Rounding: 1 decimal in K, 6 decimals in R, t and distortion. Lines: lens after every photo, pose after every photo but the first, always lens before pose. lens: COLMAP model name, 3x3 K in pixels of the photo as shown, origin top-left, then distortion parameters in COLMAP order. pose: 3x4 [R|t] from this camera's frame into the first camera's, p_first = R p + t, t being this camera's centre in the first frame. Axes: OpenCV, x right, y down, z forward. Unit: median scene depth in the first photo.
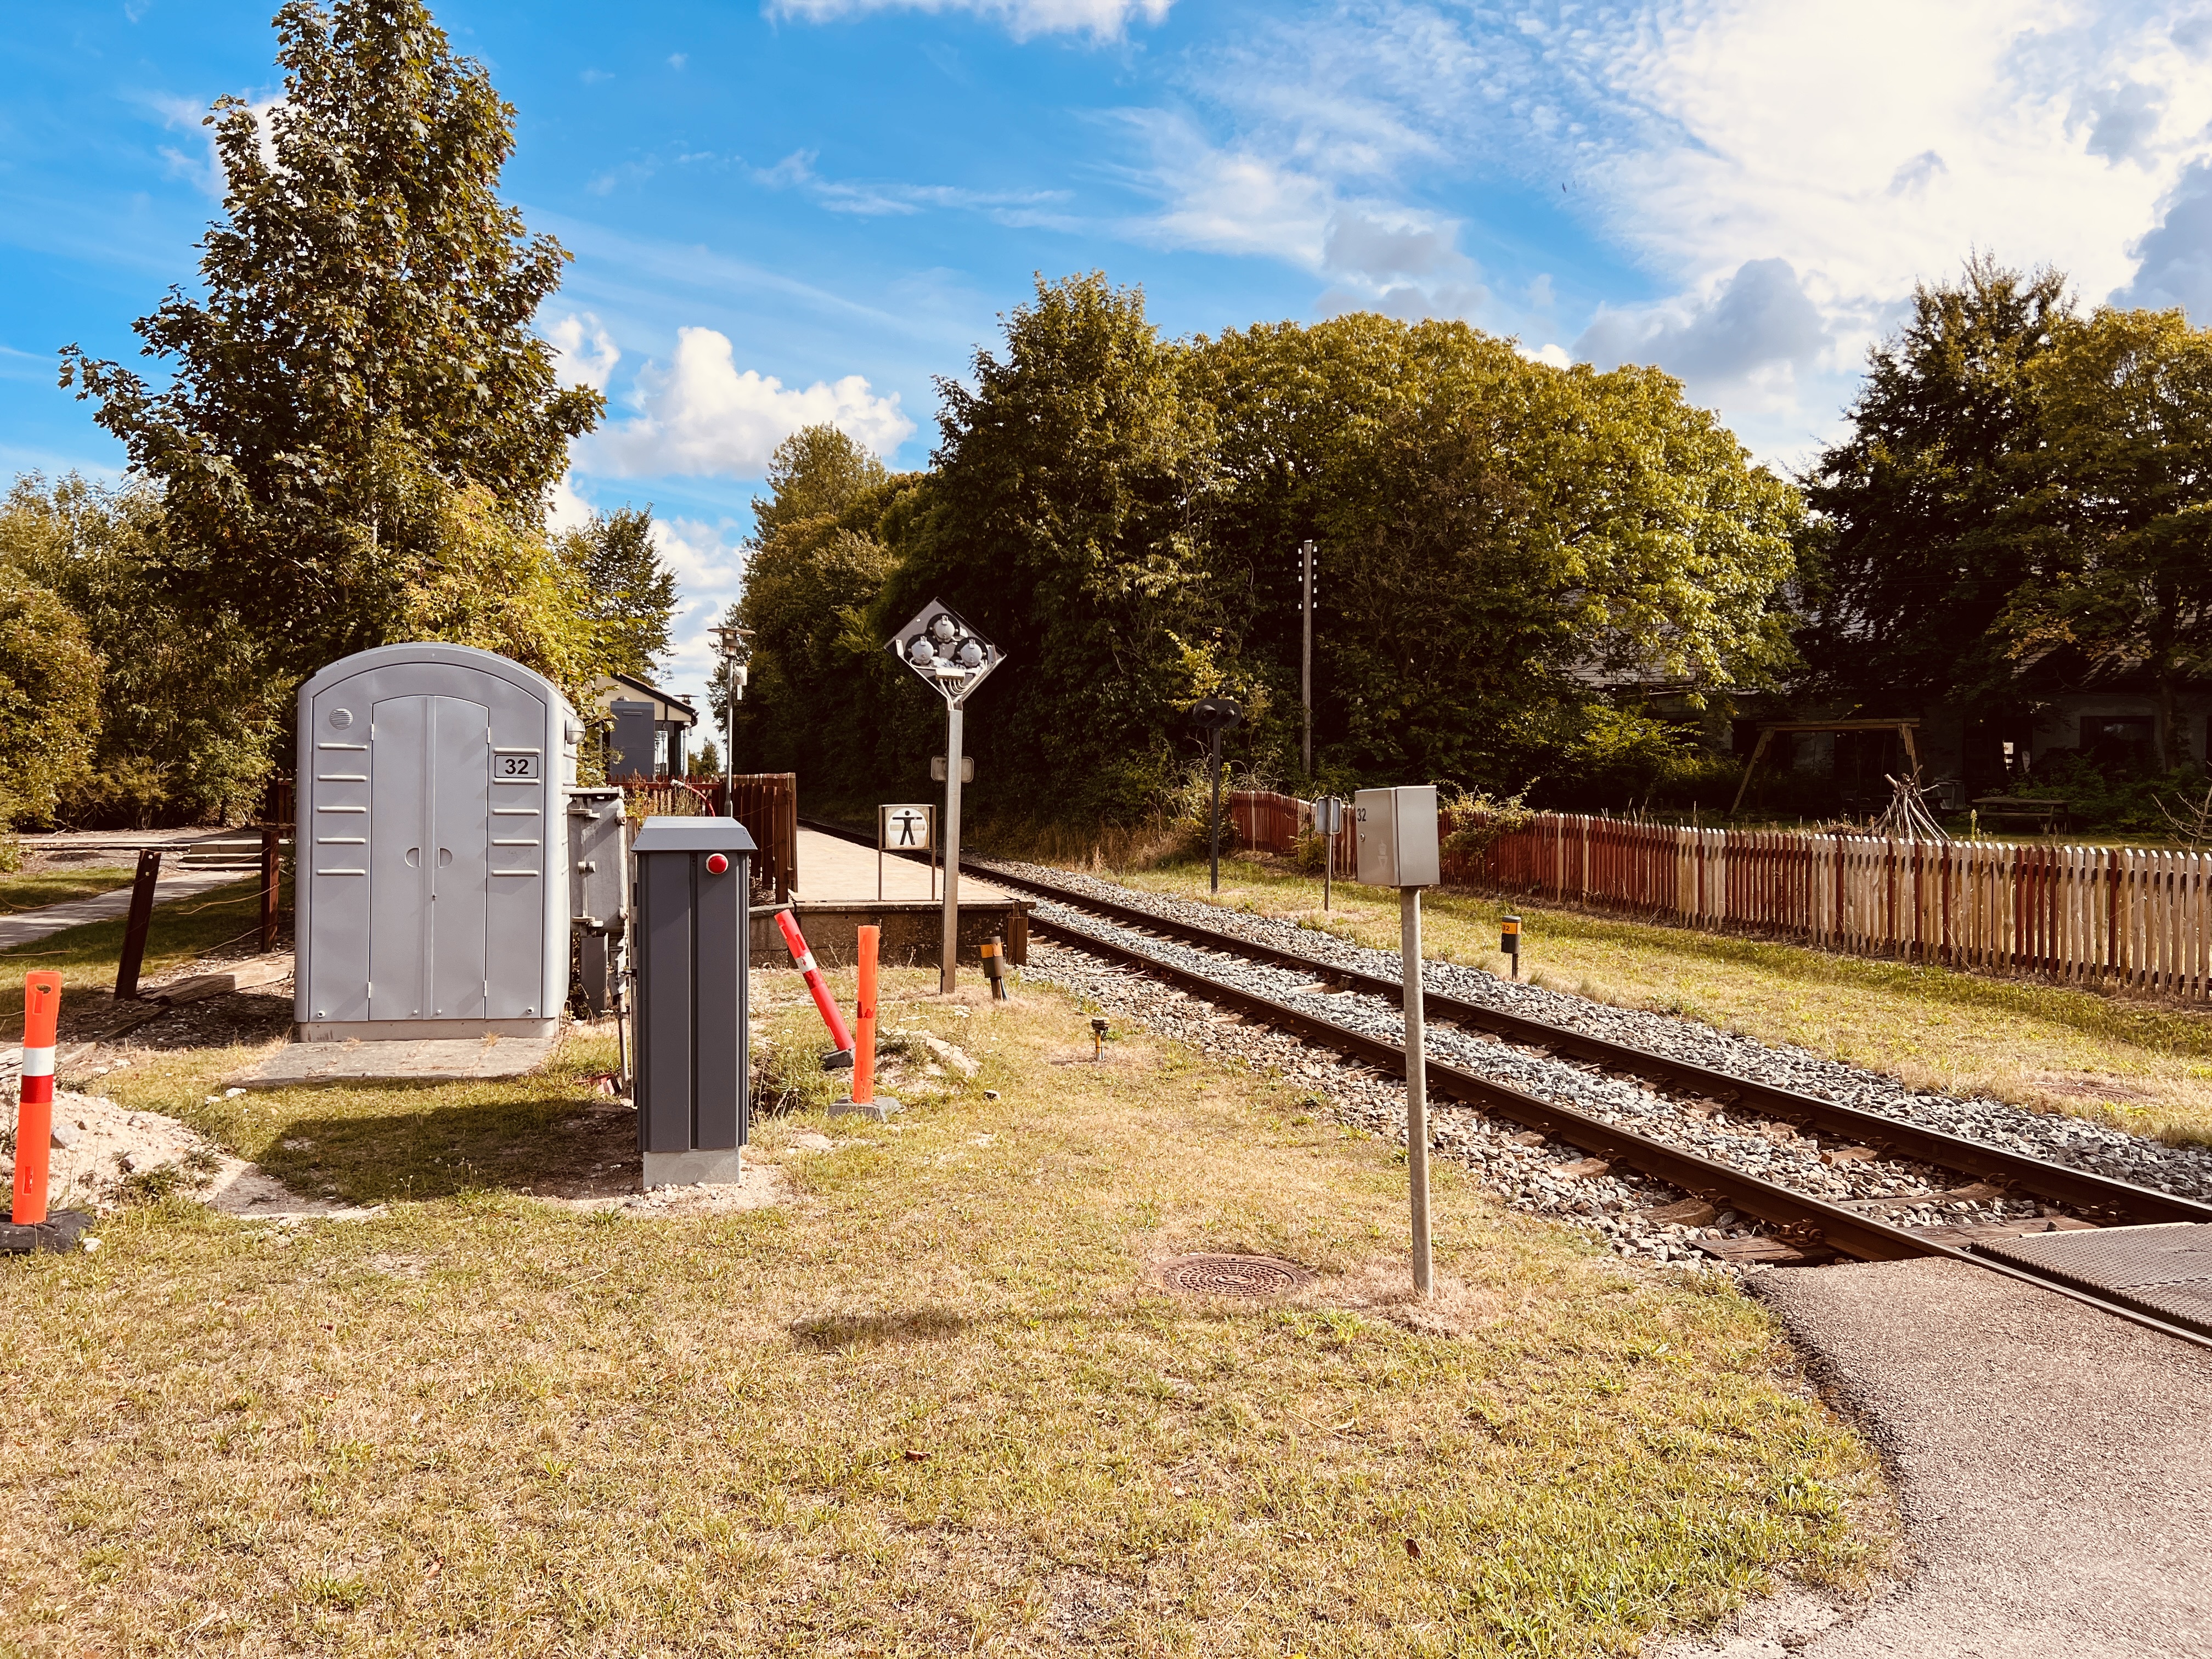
lens RADIAL K [[1616.3, 0, 1119.9], [0, 1616.3, 834.6], [0, 0, 1]] dist [0.122077, -0.148311]
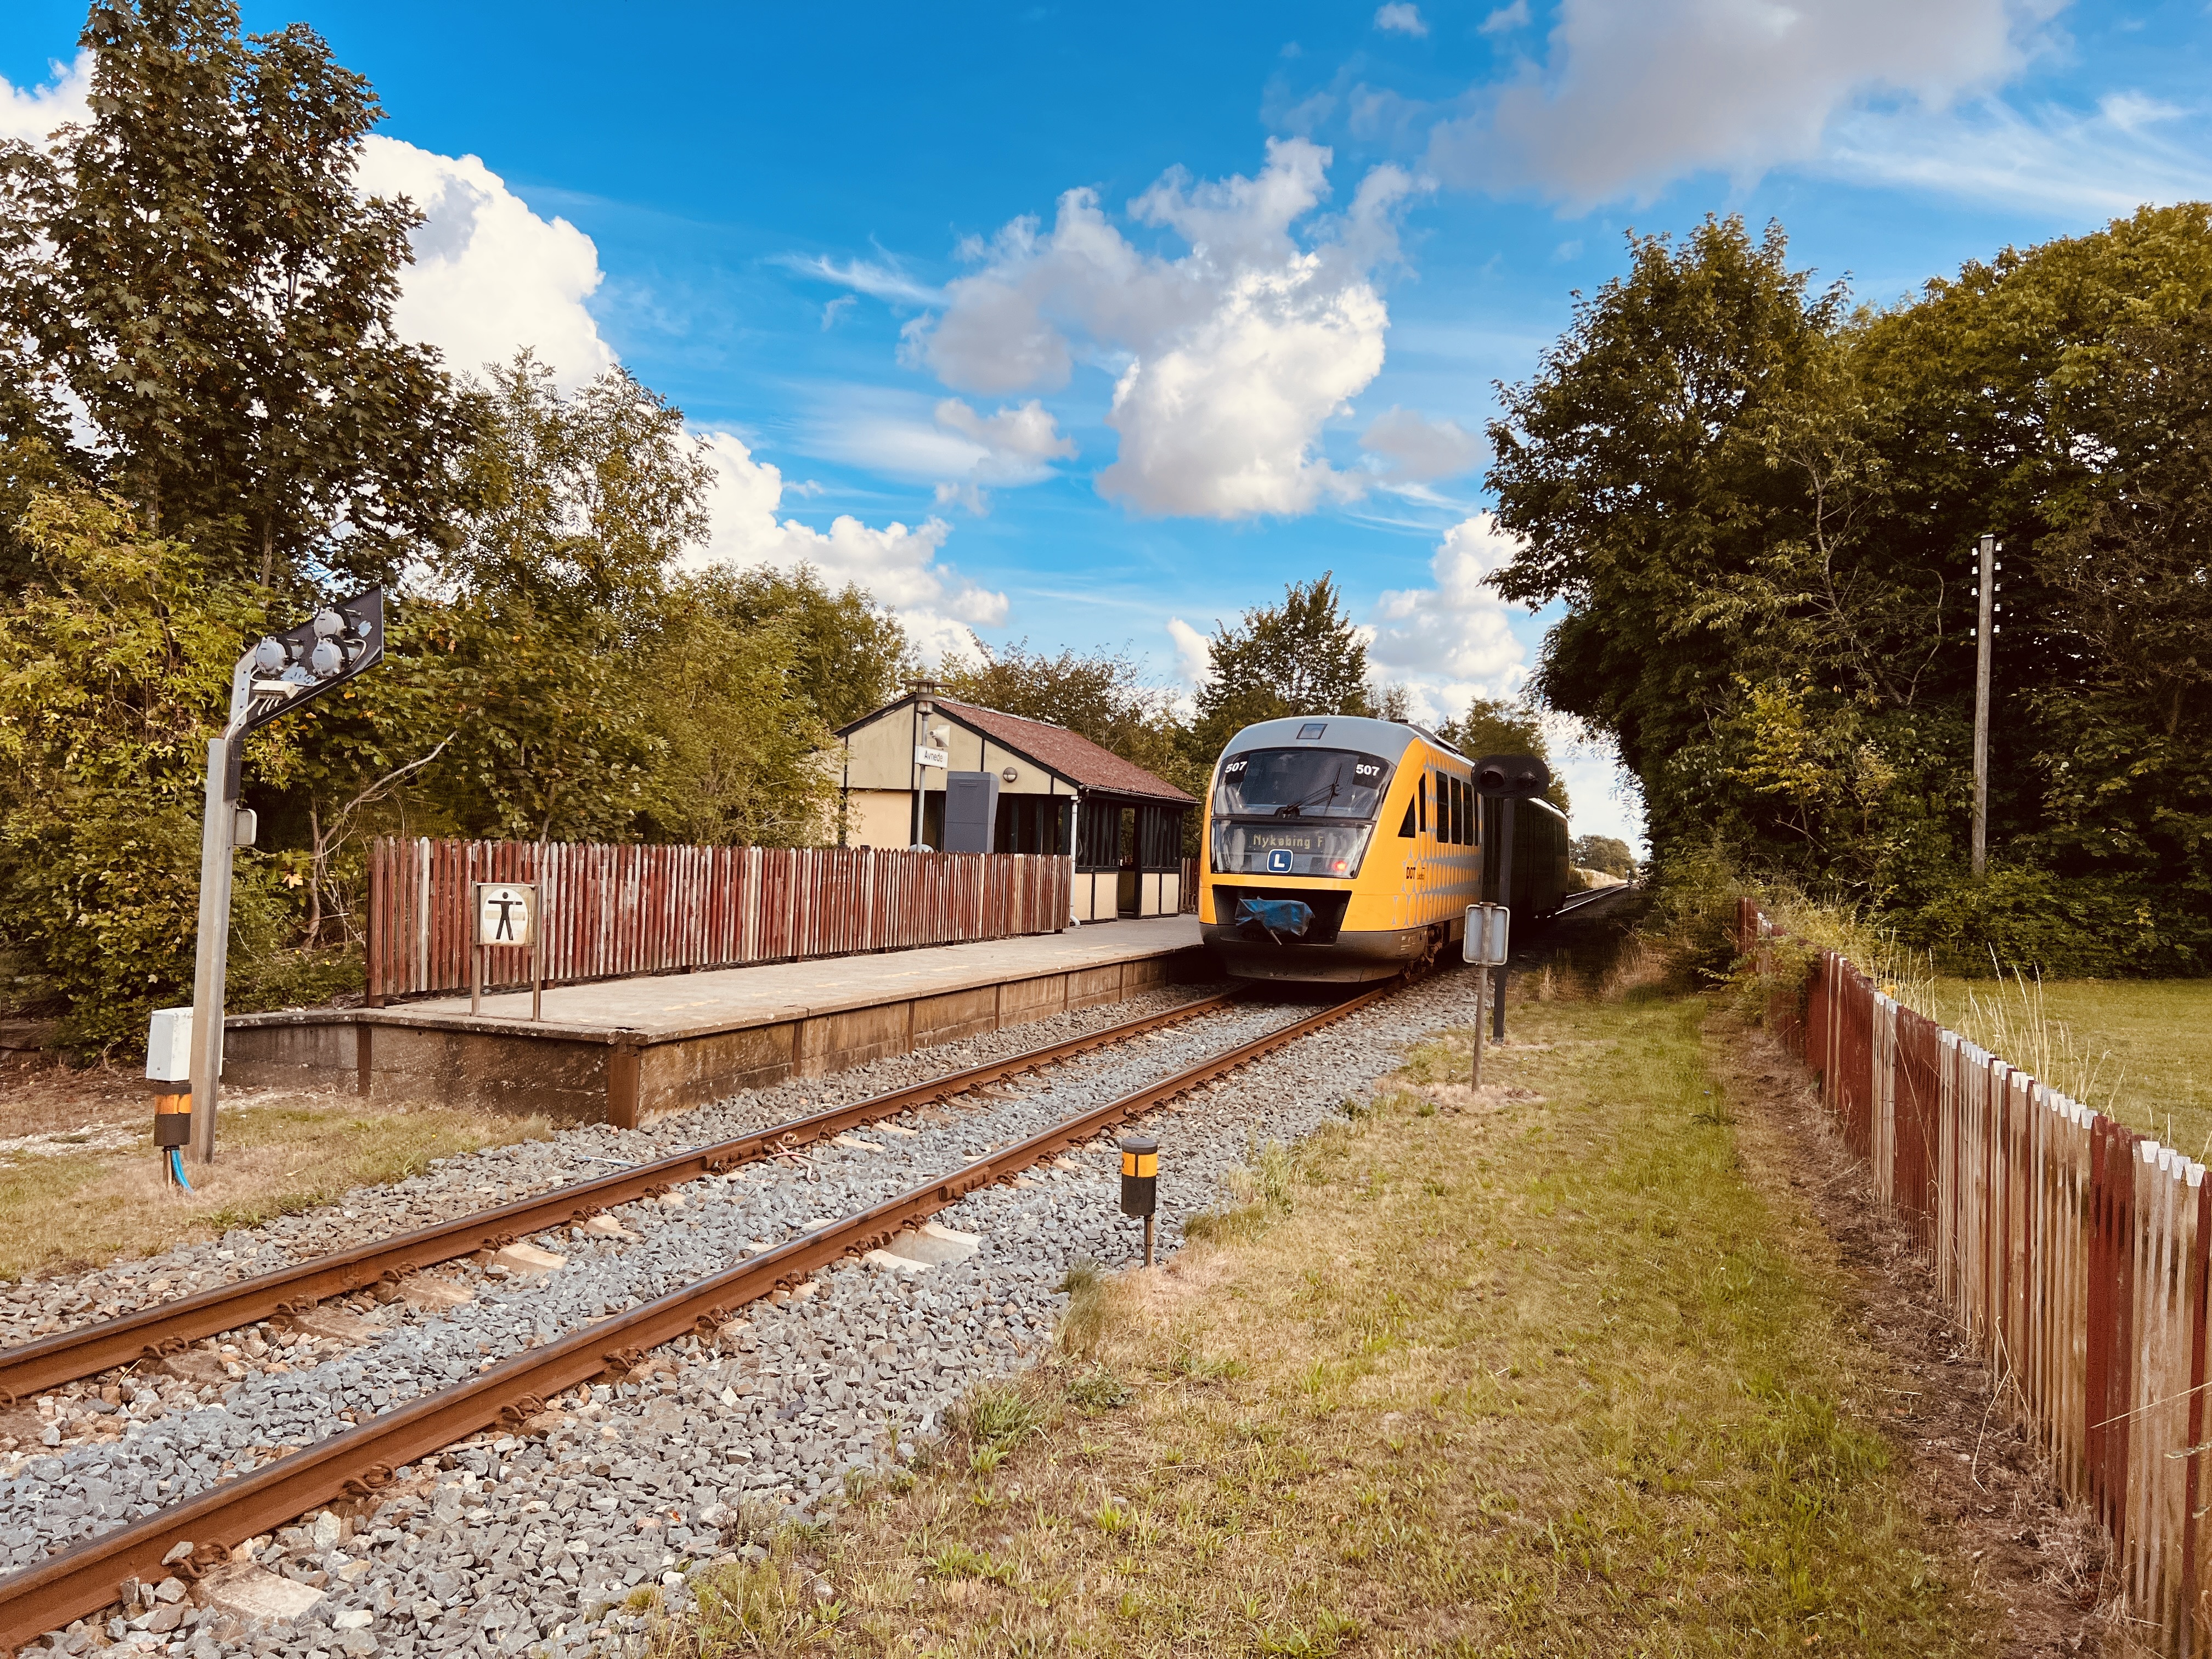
lens RADIAL K [[1648.9, 0, 1125.1], [0, 1648.9, 839.5], [0, 0, 1]] dist [0.056350, -0.039730]
pose [[0.828750, 0.016650, -0.559371, 0.209615], [-0.047183, 0.998077, -0.040197, -0.009197], [0.557626, 0.059706, 0.827942, 0.228842]]
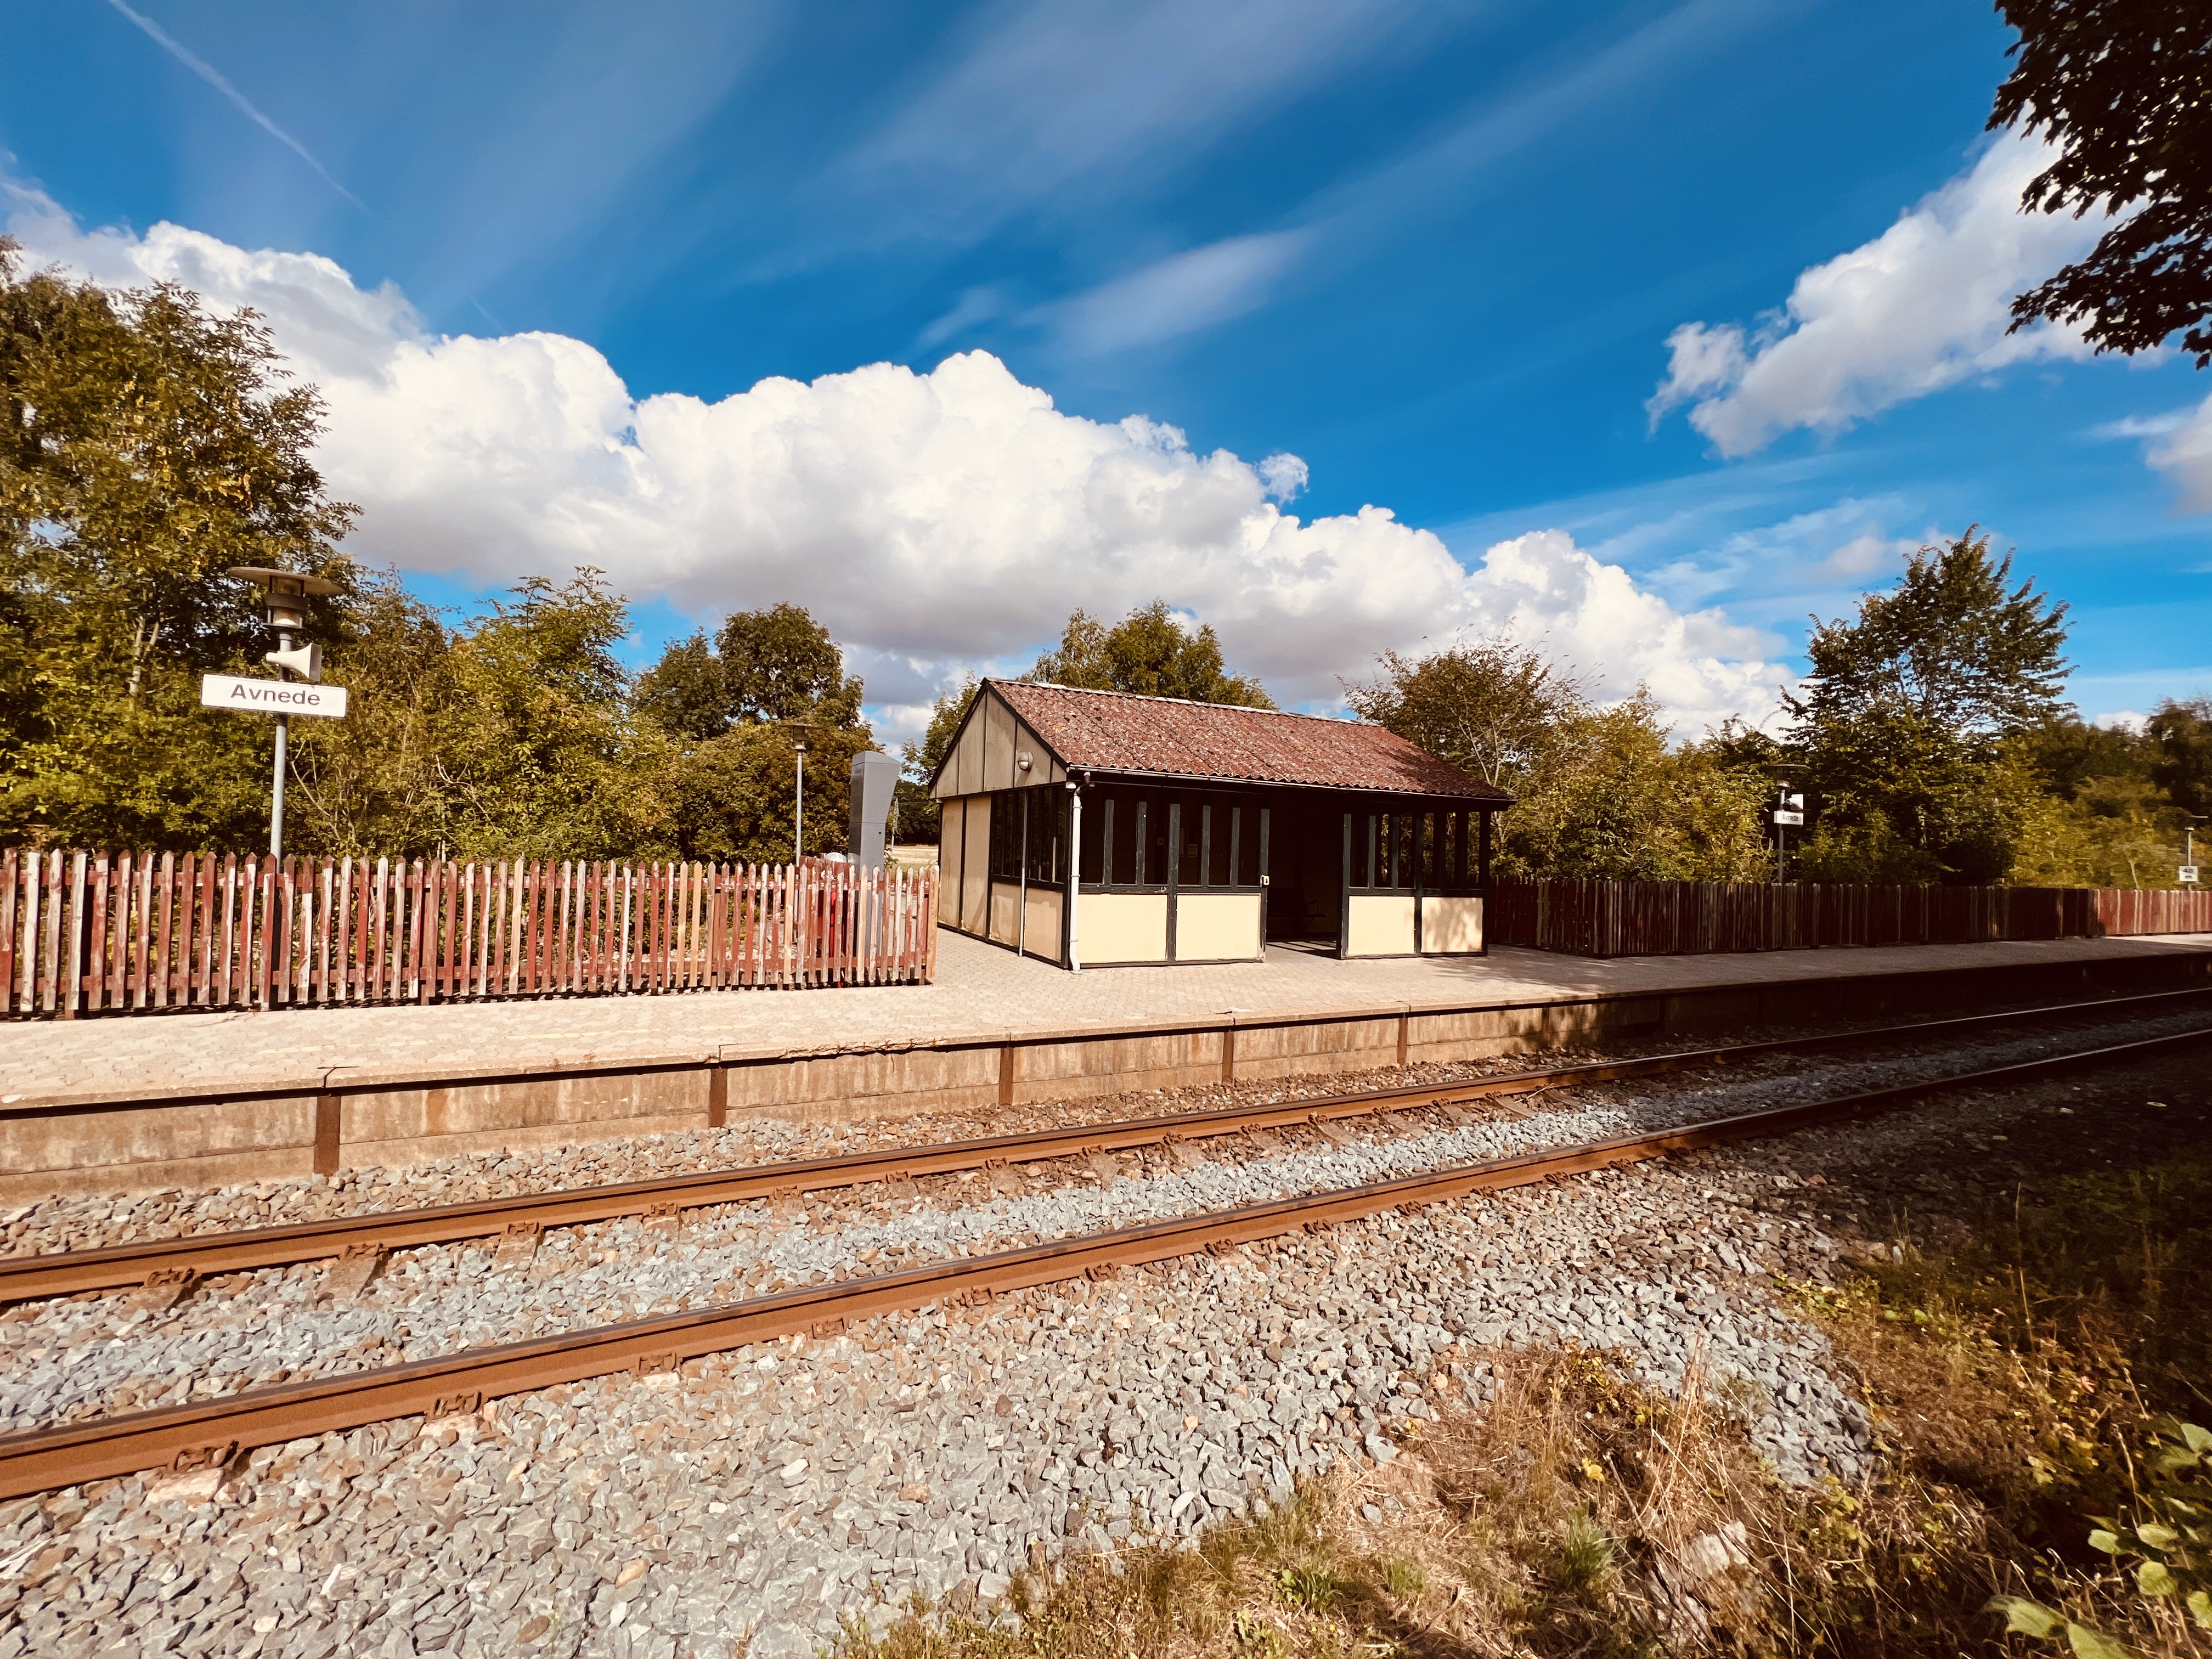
lens RADIAL K [[872.1, 0, 1117.9], [0, 872.1, 838.9], [0, 0, 1]] dist [-0.000990, 0.000396]
pose [[0.180076, -0.019535, -0.983459, 0.054284], [-0.061999, 0.997589, -0.031168, -0.031935], [0.981697, 0.066586, 0.178431, 0.784172]]
